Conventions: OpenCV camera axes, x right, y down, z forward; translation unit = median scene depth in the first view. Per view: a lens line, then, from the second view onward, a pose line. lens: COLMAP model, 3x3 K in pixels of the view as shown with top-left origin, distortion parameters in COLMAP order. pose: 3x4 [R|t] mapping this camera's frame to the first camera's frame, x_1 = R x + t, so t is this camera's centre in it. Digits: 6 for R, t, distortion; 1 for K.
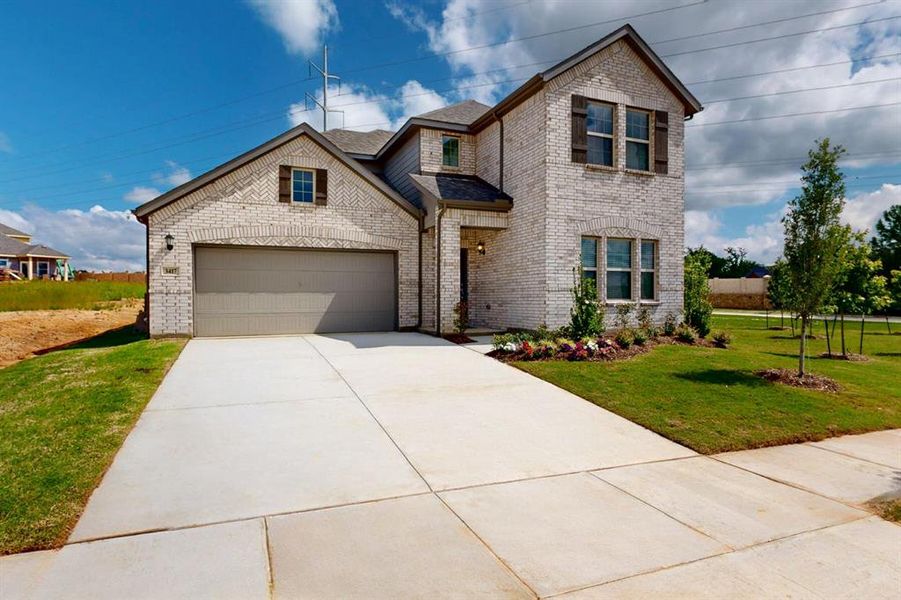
lens RADIAL K [[511.9, 0, 450.1], [0, 511.9, 300.4], [0, 0, 1]] dist [-0.003520, 0.000557]
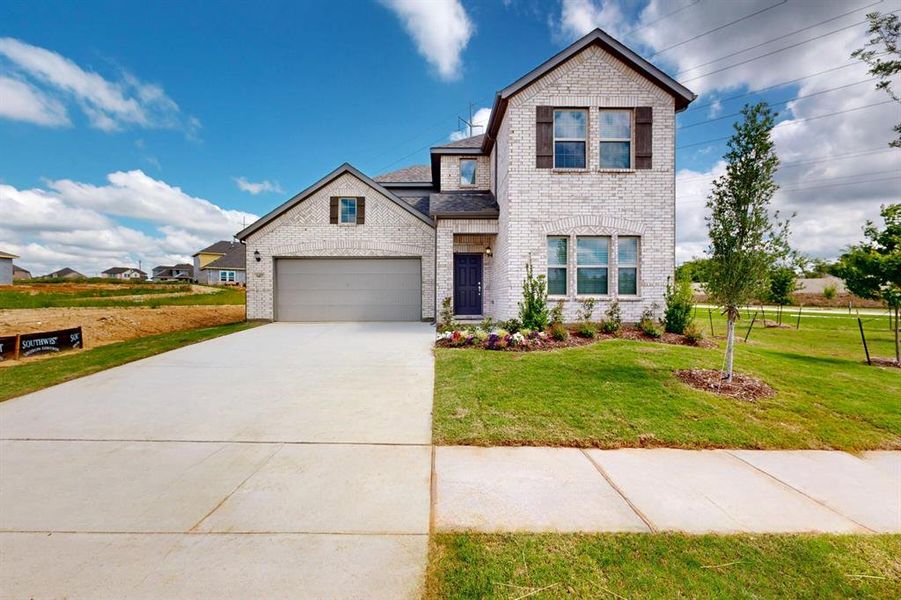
lens RADIAL K [[404.5, 0, 449.8], [0, 404.5, 299.5], [0, 0, 1]] dist [0.002580, -0.000070]
pose [[0.926609, 0.001842, -0.376021, 0.364955], [-0.002309, 0.999997, -0.000791, 0.008918], [0.376018, 0.001601, 0.926611, 0.125458]]
